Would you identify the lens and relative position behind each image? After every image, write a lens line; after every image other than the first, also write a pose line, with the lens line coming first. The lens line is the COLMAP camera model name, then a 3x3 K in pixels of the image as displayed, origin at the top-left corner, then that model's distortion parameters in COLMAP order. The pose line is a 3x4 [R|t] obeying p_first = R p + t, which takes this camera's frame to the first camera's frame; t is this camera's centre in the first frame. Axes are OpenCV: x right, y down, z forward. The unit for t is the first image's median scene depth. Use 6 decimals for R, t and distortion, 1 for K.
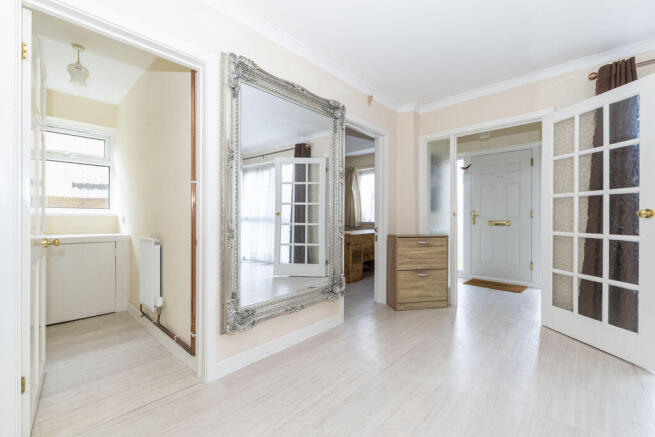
lens RADIAL K [[278.0, 0, 324.8], [0, 278.0, 218.2], [0, 0, 1]] dist [0.002439, 0.000020]
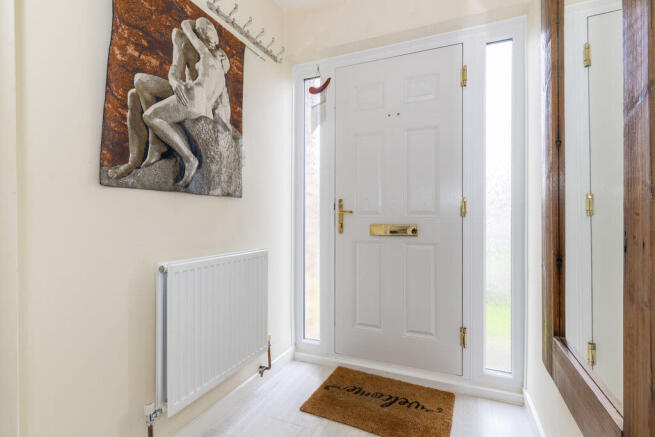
lens RADIAL K [[278.0, 0, 326.1], [0, 278.0, 215.5], [0, 0, 1]] dist [0.002439, 0.000020]
pose [[0.907378, -0.003838, 0.420298, 0.315614], [0.004452, 0.999990, -0.000481, -0.001958], [-0.420292, 0.002308, 0.907386, 0.584284]]
